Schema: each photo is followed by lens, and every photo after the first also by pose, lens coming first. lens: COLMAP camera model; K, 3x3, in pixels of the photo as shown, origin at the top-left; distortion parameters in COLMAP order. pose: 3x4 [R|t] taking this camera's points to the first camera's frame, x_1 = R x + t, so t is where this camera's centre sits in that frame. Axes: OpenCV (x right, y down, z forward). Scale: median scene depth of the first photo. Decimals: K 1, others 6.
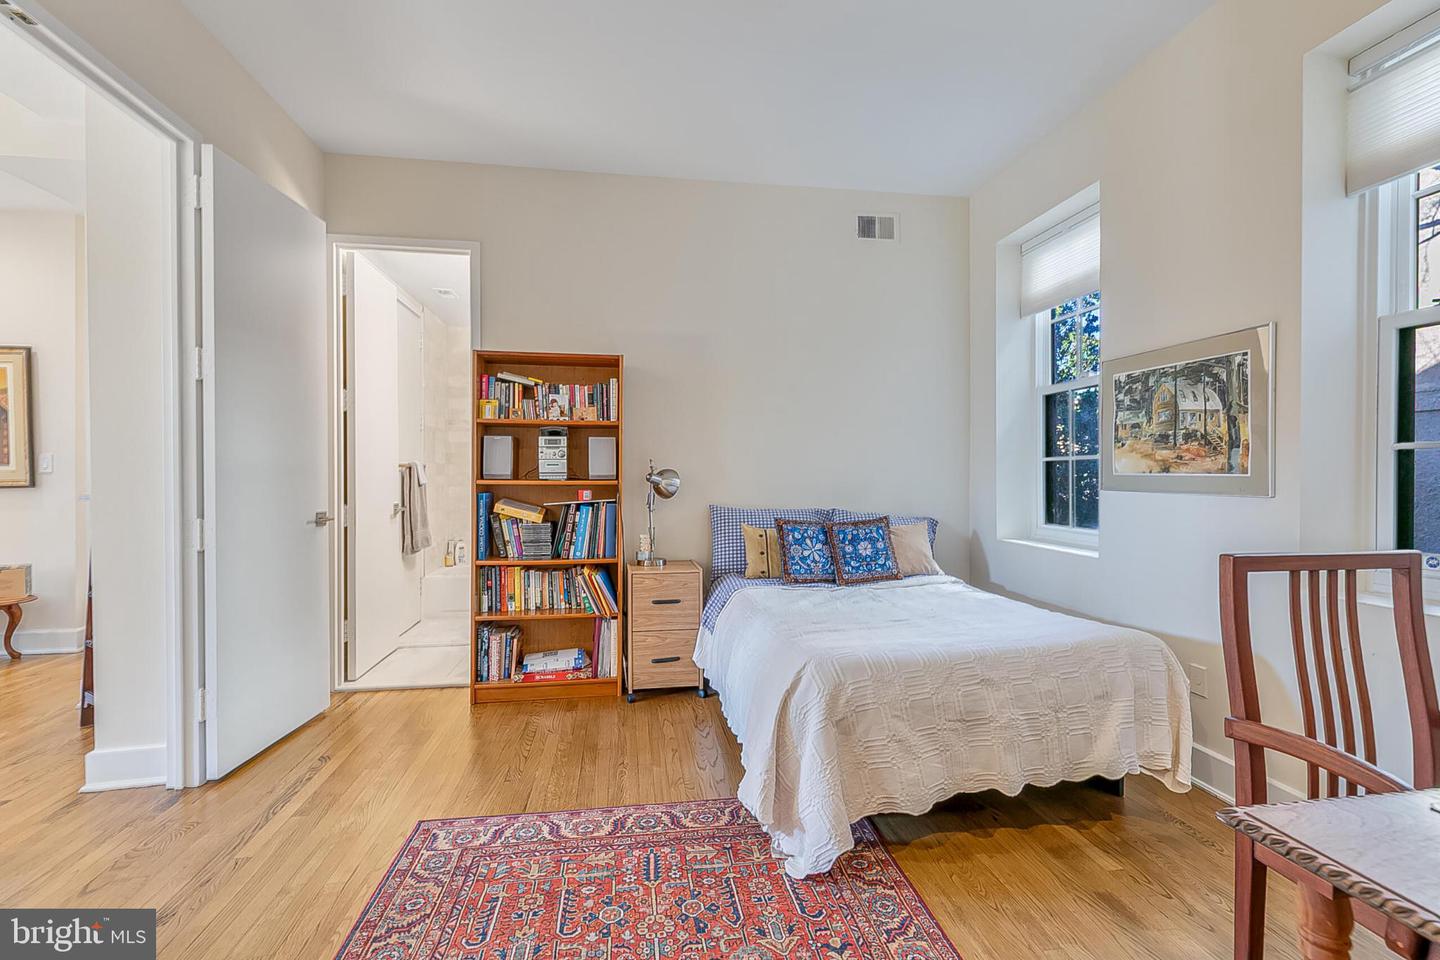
lens RADIAL K [[645.2, 0, 722.9], [0, 645.2, 477.0], [0, 0, 1]] dist [0.004445, -0.001104]
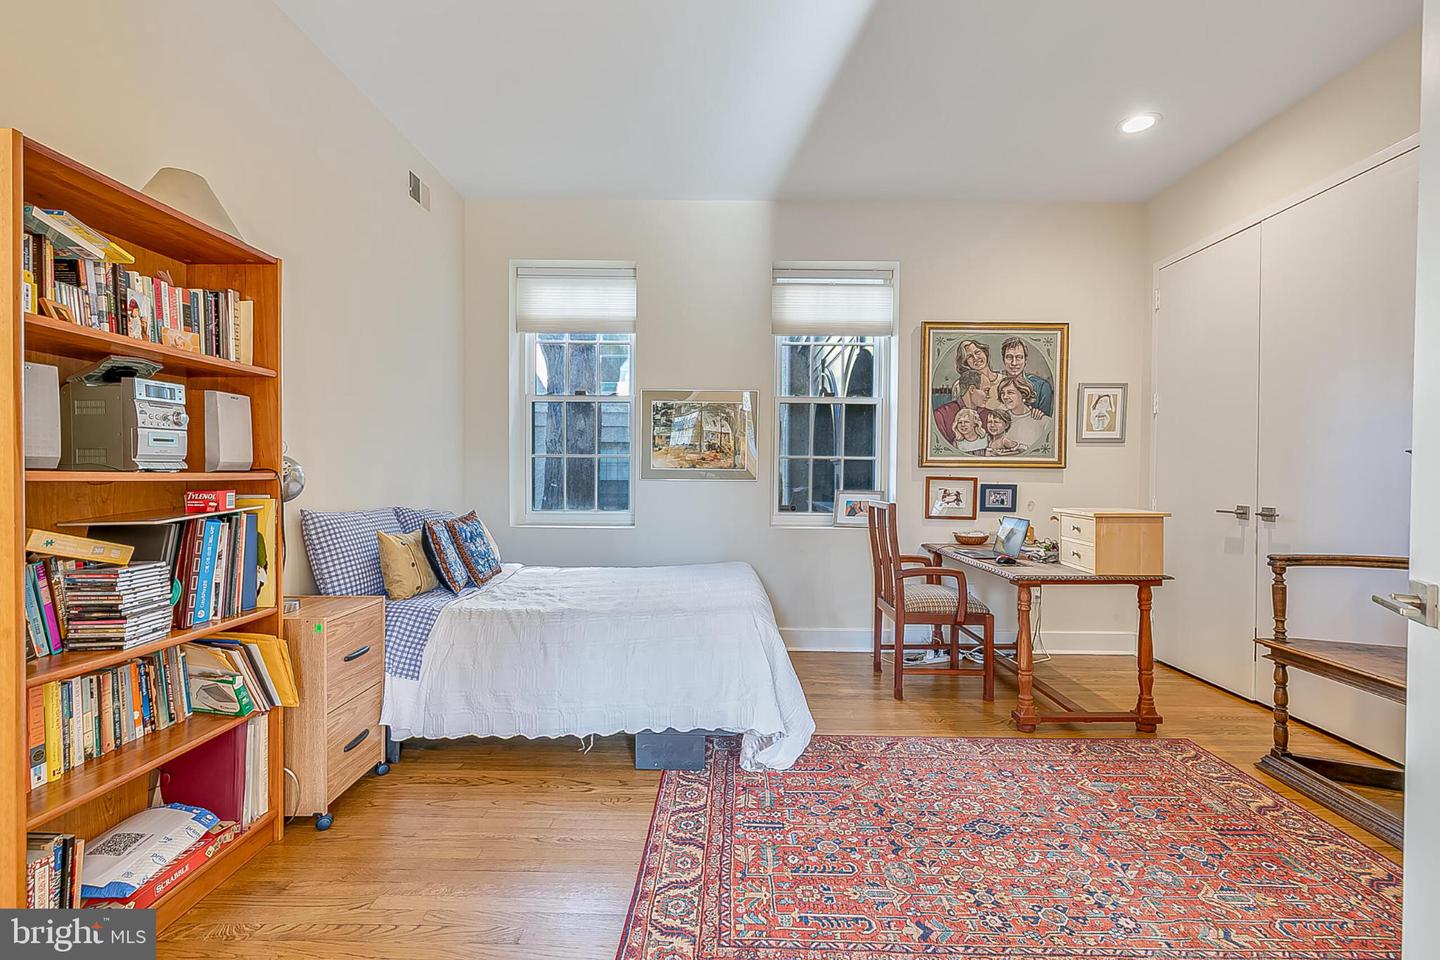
lens RADIAL K [[645.2, 0, 721.6], [0, 645.2, 483.7], [0, 0, 1]] dist [0.004445, -0.001104]
pose [[0.162702, -0.011852, 0.986604, -0.811457], [0.004936, 0.999925, 0.011198, 0.012596], [-0.986663, 0.003048, 0.162748, 0.611887]]
